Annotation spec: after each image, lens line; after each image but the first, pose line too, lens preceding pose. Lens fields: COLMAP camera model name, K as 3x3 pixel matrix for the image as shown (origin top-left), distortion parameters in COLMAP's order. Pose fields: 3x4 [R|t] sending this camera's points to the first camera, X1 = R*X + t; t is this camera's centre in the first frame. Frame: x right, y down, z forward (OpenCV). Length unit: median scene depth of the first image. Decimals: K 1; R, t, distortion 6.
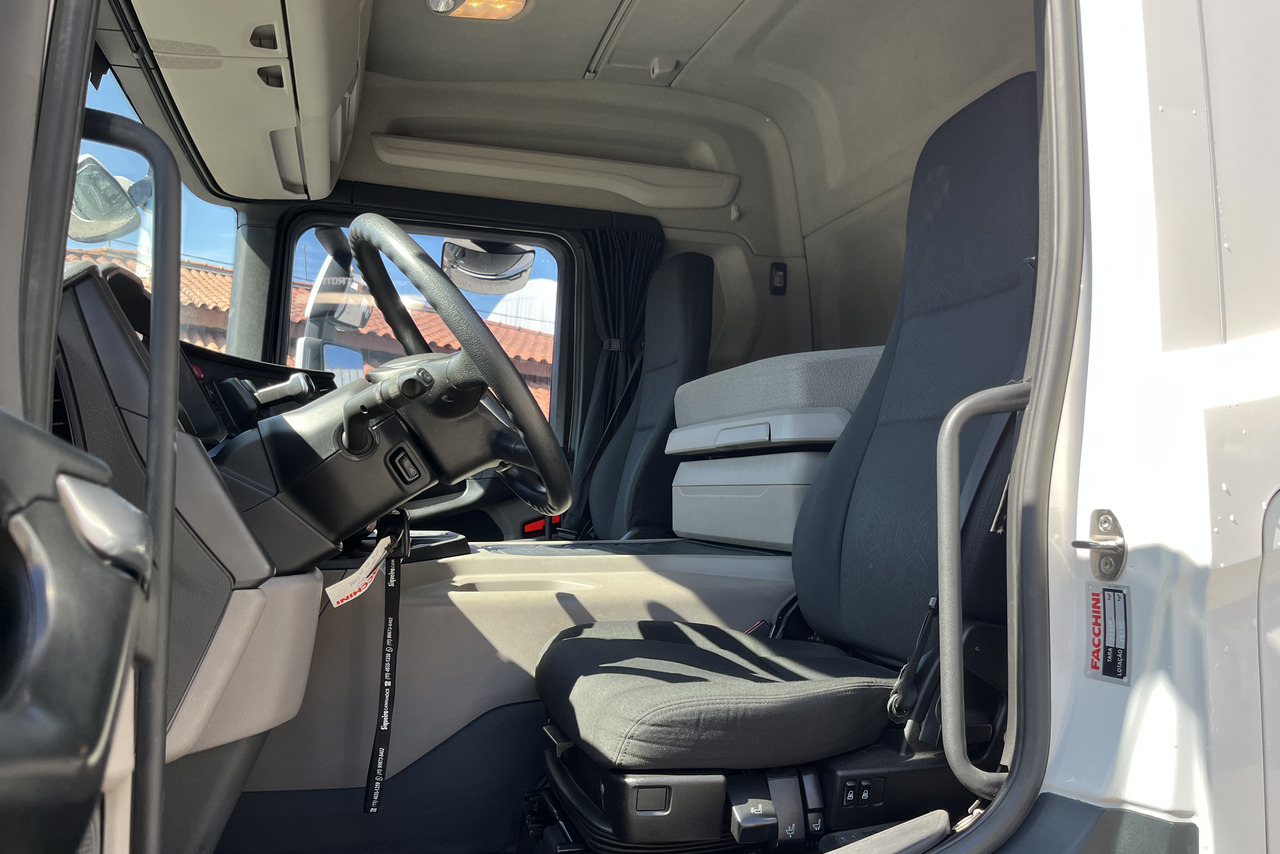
lens RADIAL K [[980.1, 0, 634.5], [0, 980.1, 423.7], [0, 0, 1]] dist [0.027101, -0.001879]
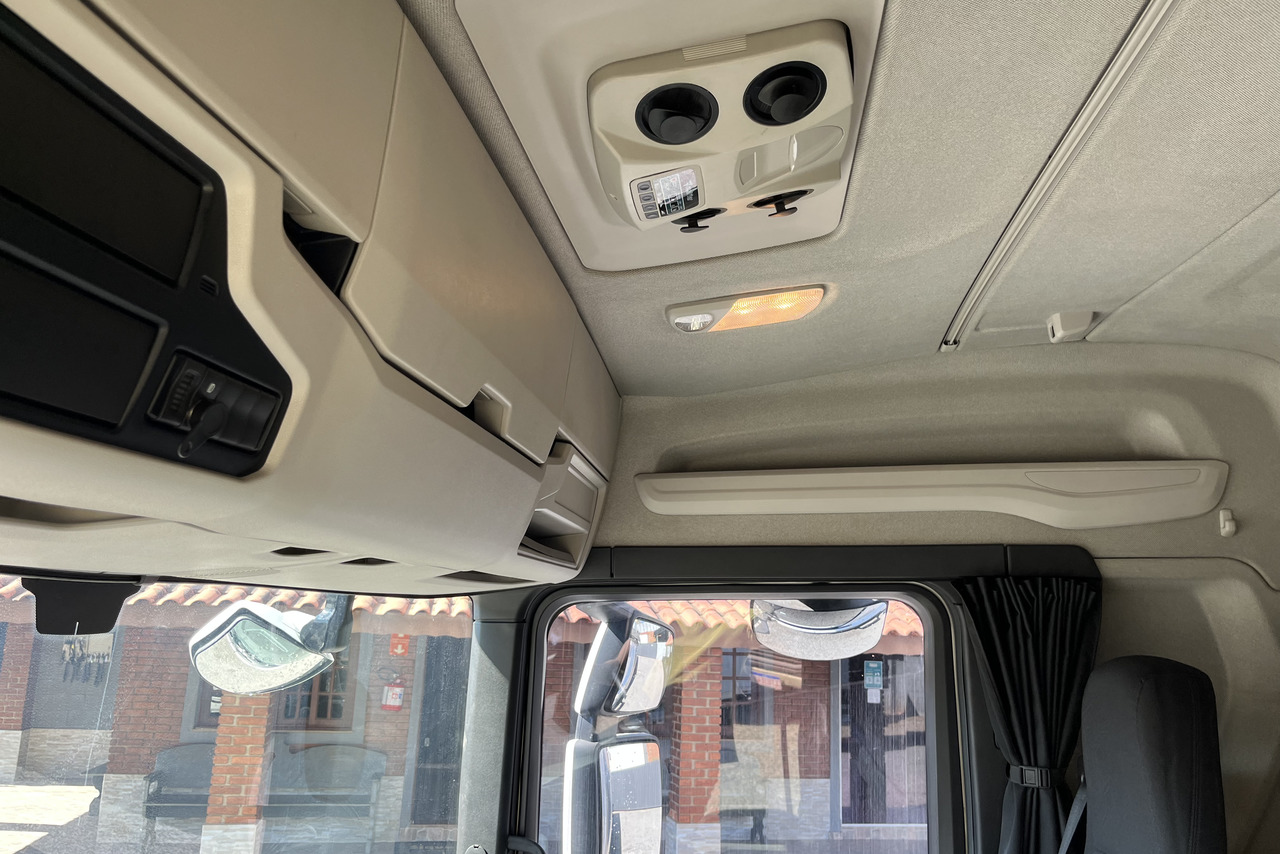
lens RADIAL K [[980.1, 0, 634.5], [0, 980.1, 423.7], [0, 0, 1]] dist [0.027101, -0.001879]
pose [[0.915968, -0.092339, -0.390483, 0.013993], [0.039255, 0.989114, -0.141819, -0.217694], [0.399327, 0.114573, 0.909621, 0.324617]]
